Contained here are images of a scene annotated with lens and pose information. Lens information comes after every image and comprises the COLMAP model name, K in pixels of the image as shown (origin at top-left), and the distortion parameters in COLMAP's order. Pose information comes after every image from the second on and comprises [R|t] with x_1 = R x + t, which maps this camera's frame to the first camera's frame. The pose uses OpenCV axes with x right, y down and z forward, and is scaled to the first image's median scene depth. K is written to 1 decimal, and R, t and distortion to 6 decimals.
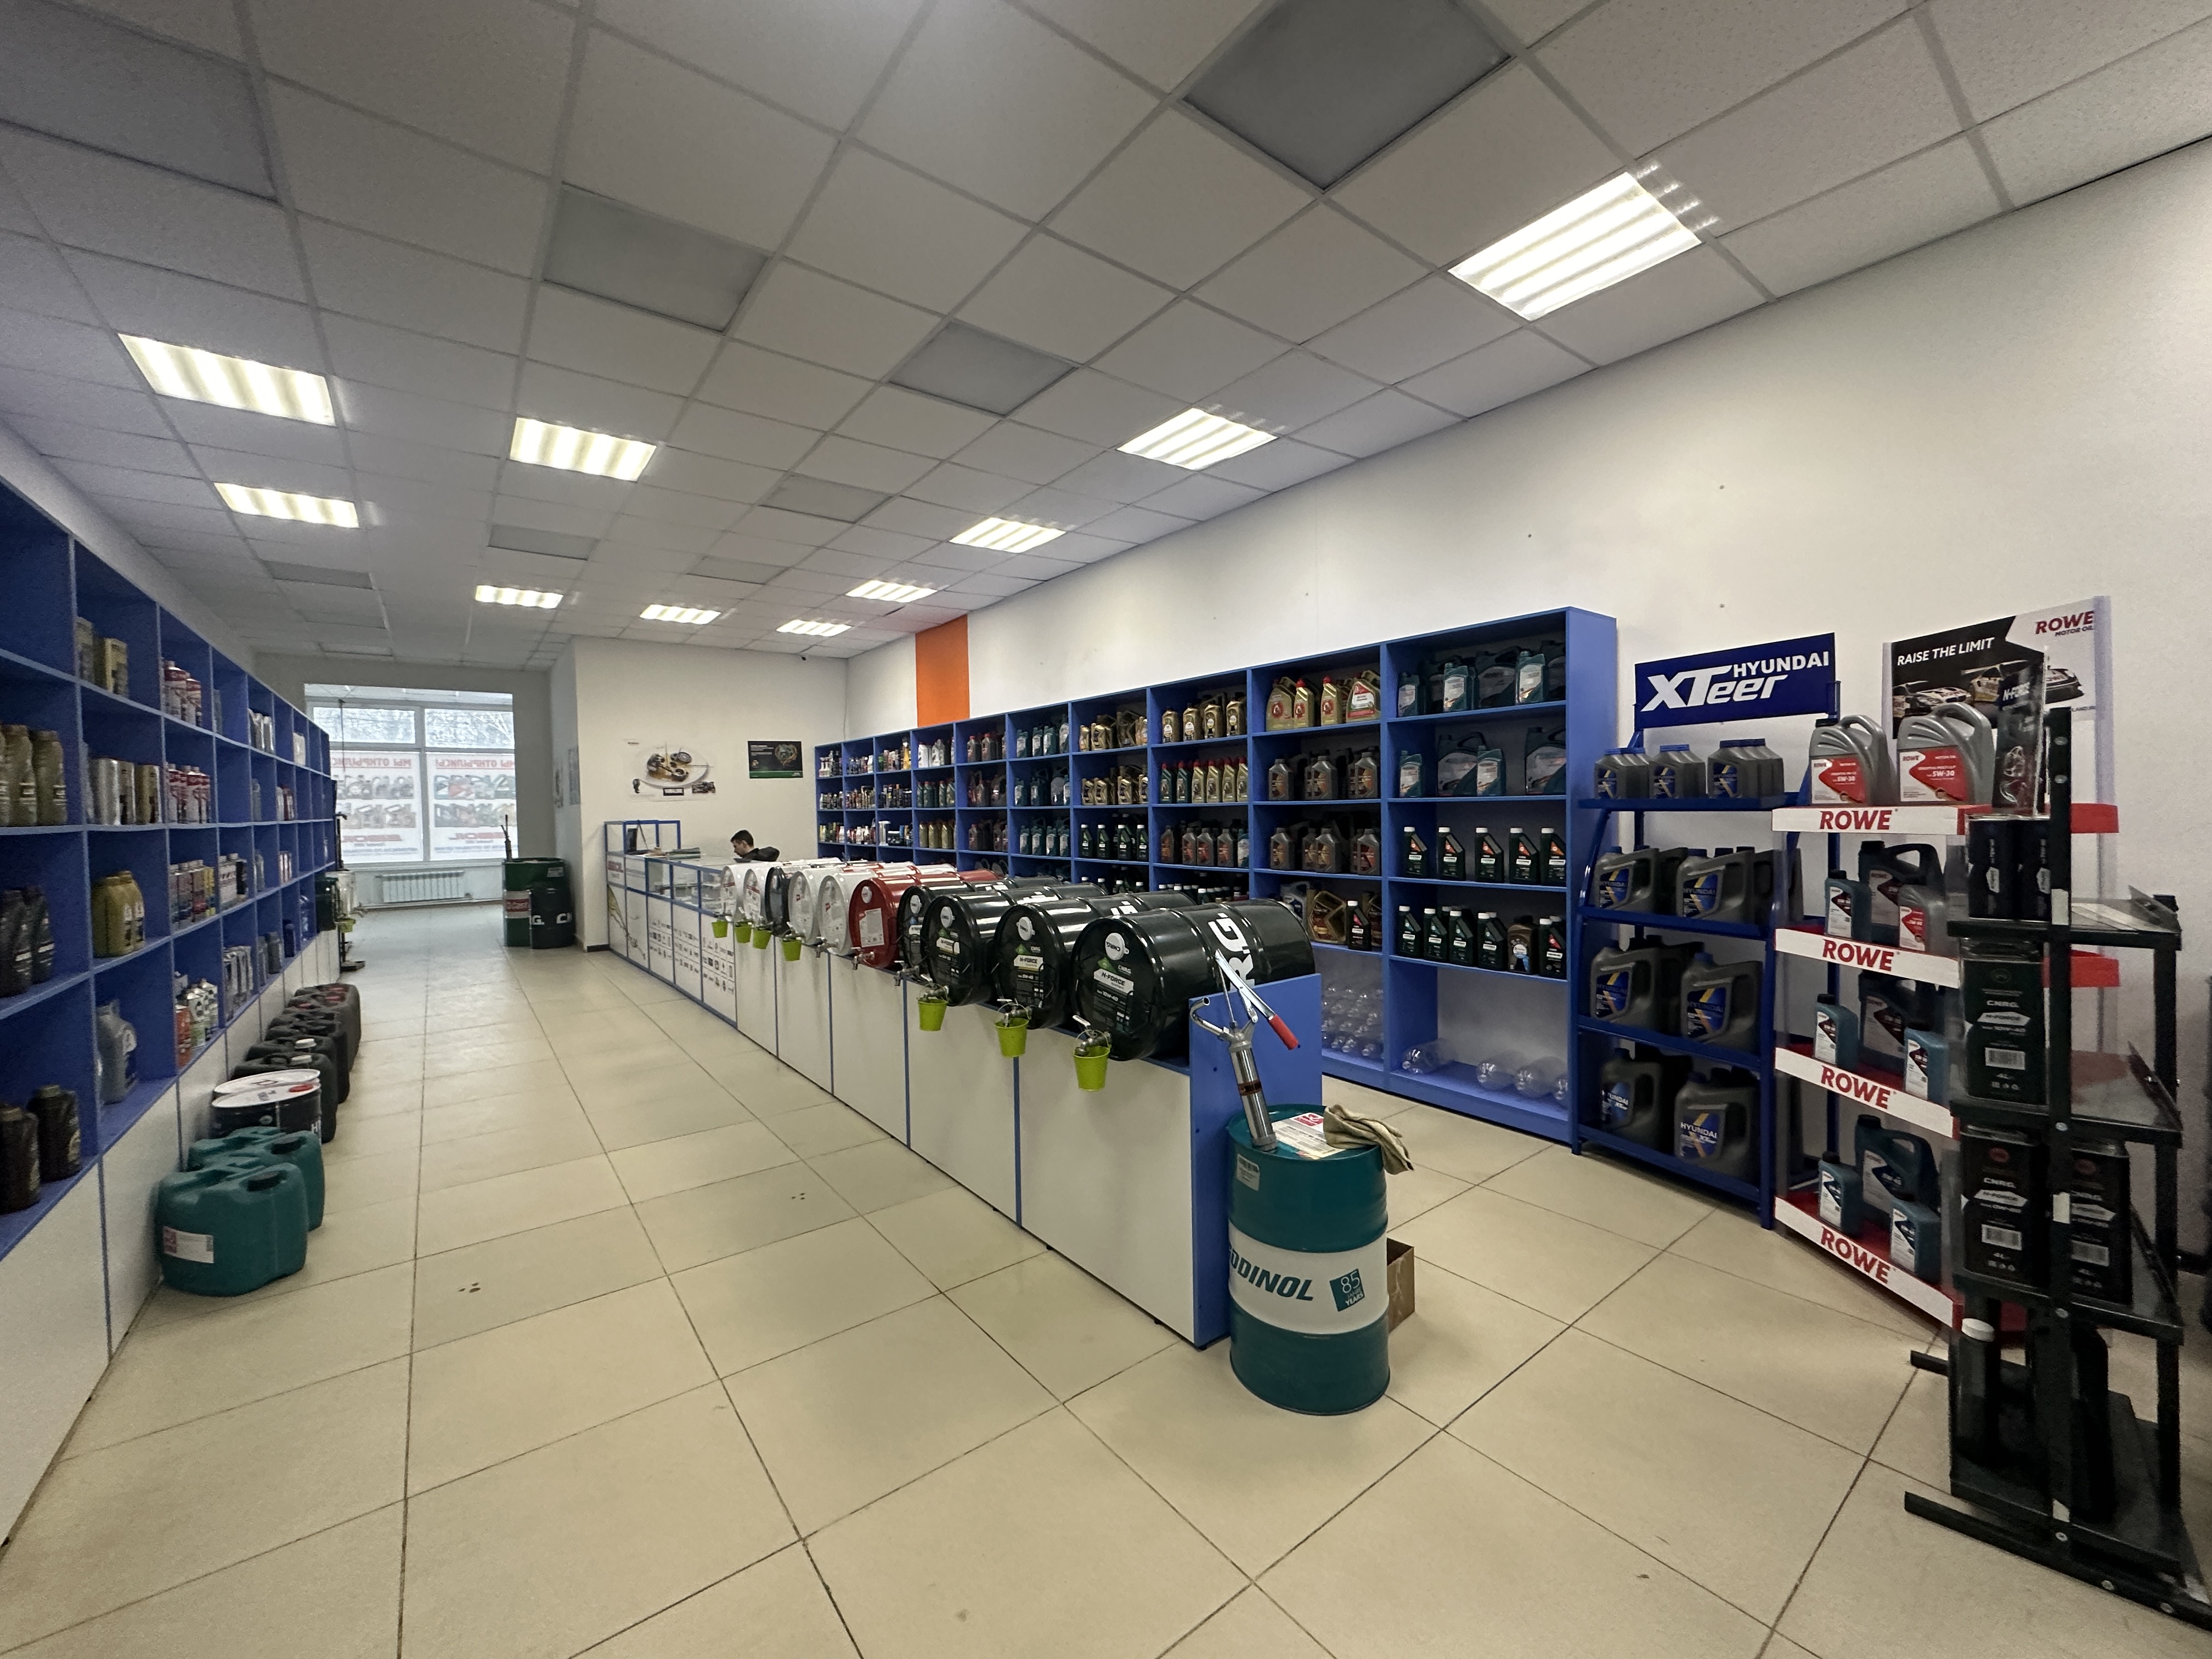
lens RADIAL K [[881.5, 0, 1112.1], [0, 881.5, 827.2], [0, 0, 1]] dist [0.001320, -0.000242]
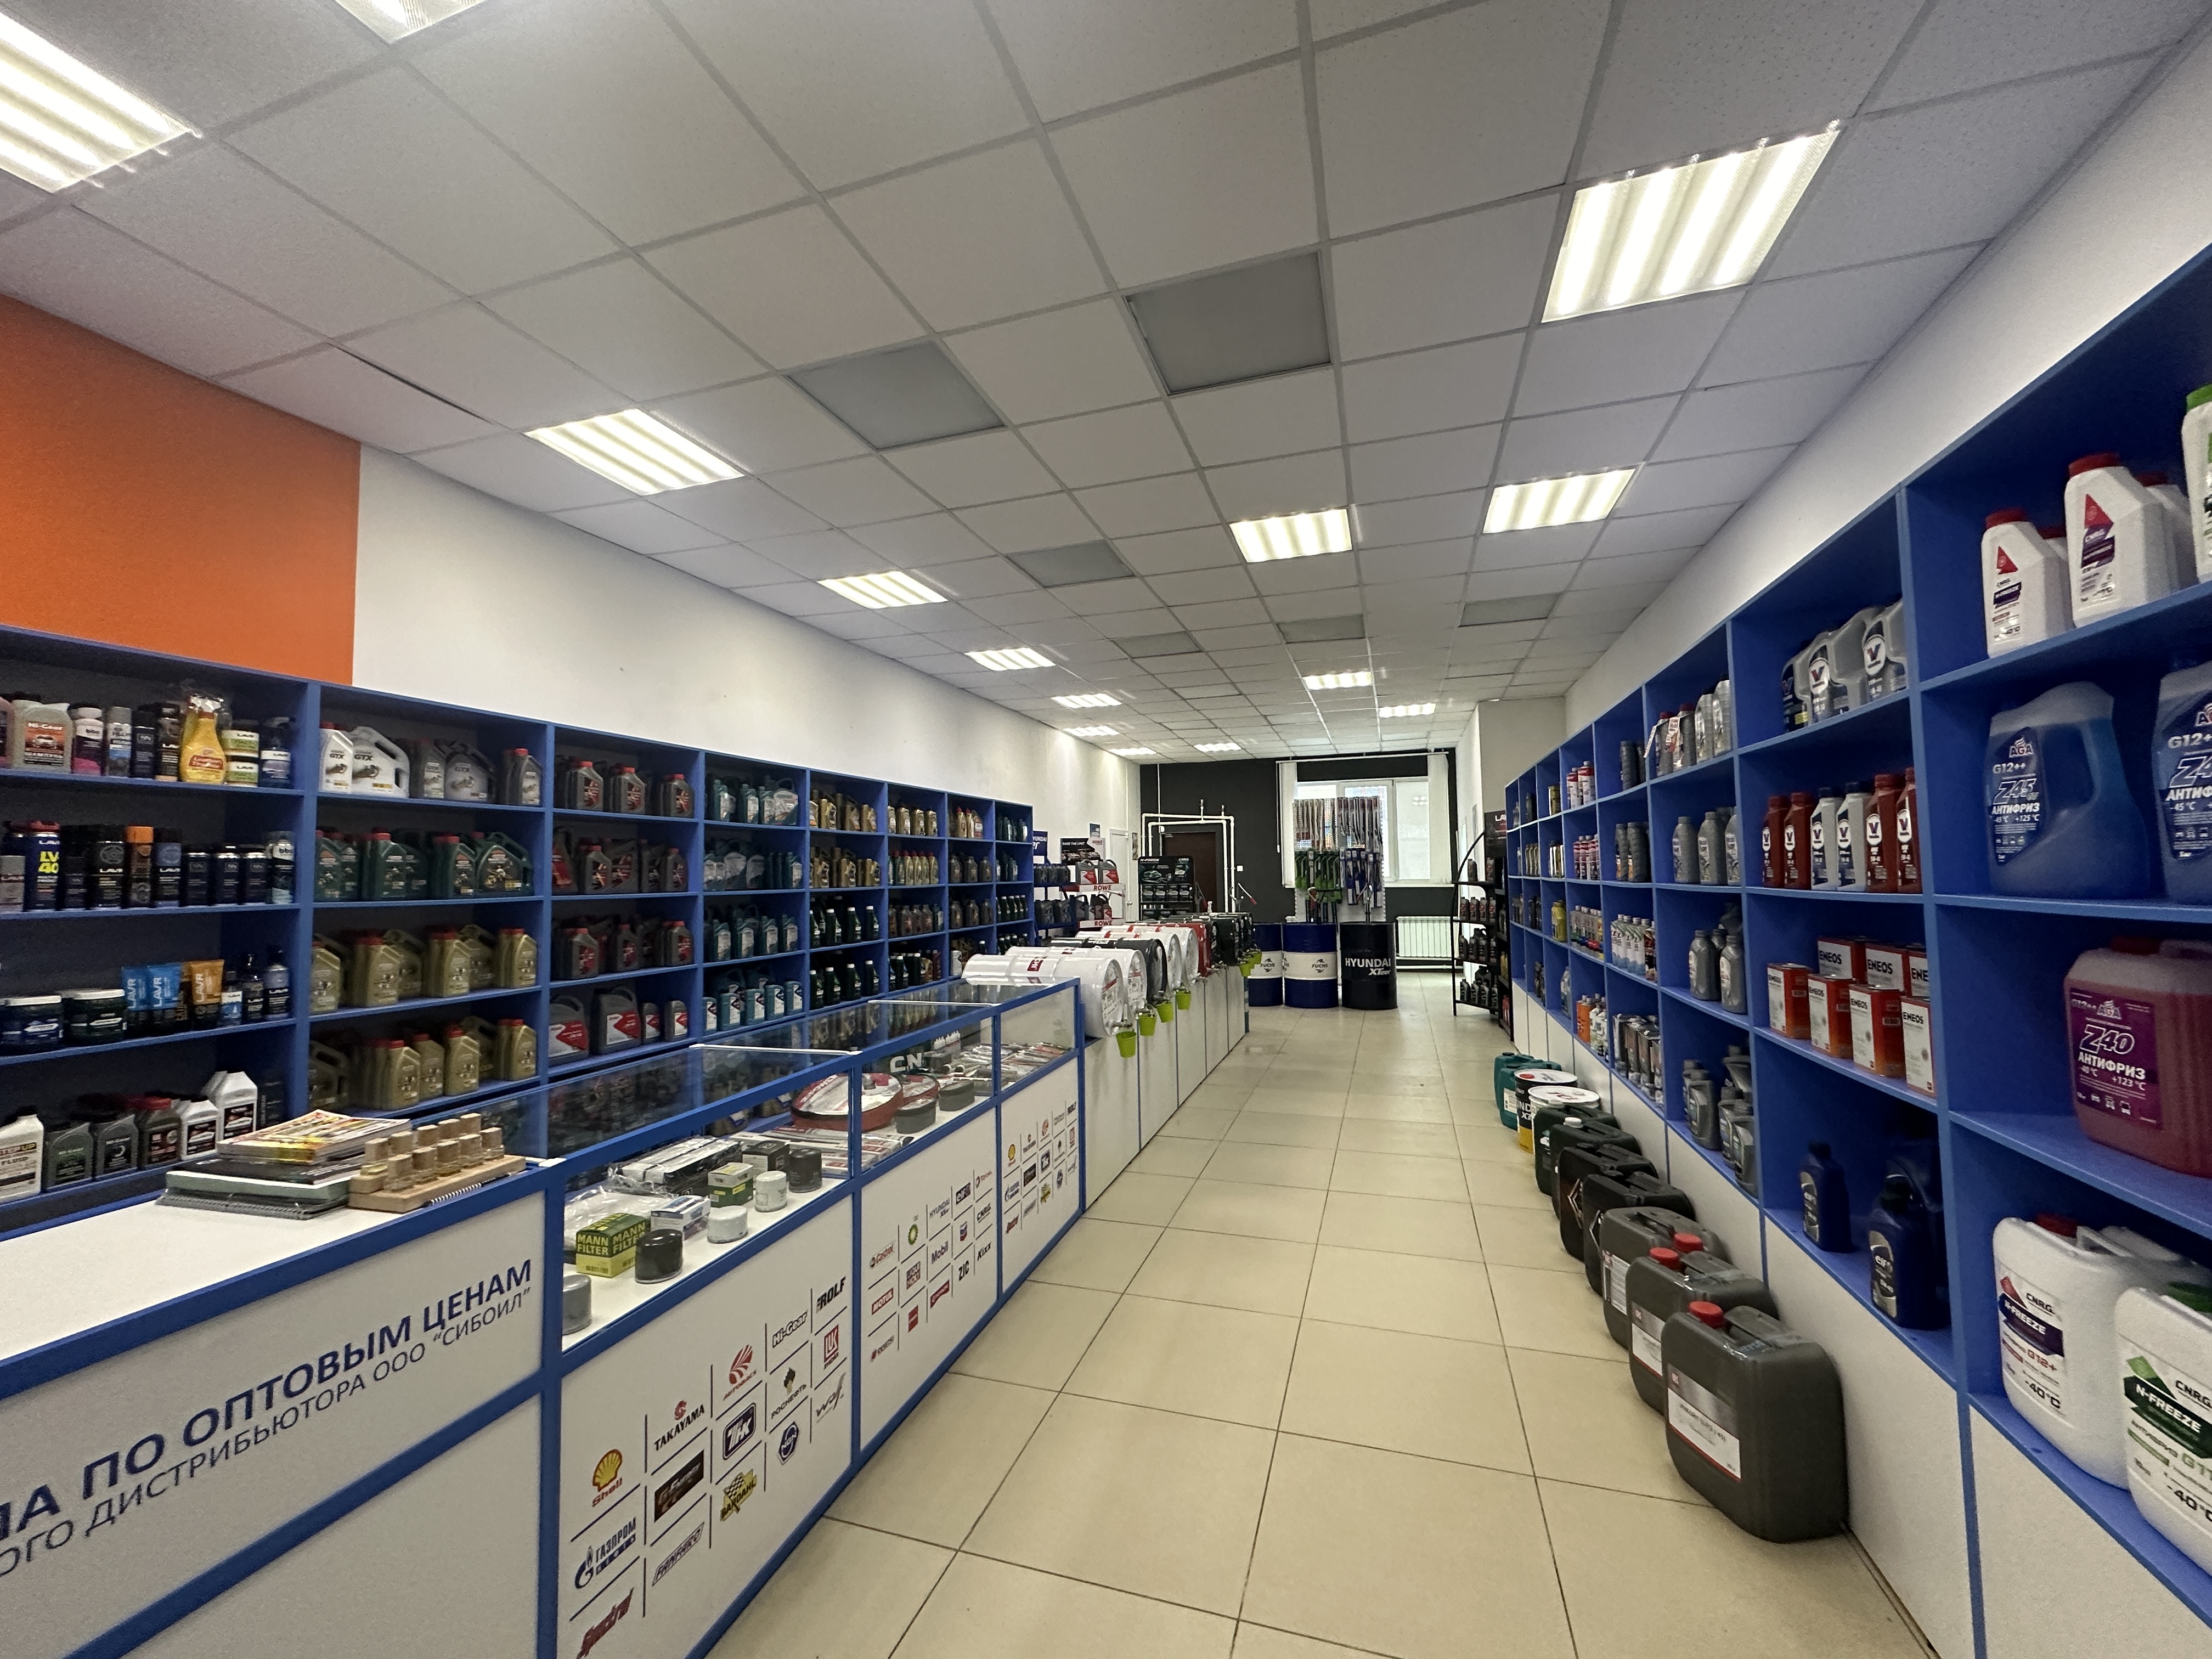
lens RADIAL K [[881.5, 0, 1107.7], [0, 881.5, 825.0], [0, 0, 1]] dist [0.001320, -0.000242]
pose [[-0.566195, 0.077650, 0.820605, -0.985235], [0.051660, 0.996939, -0.058692, -0.022578], [-0.822651, 0.009161, -0.568473, 1.339318]]
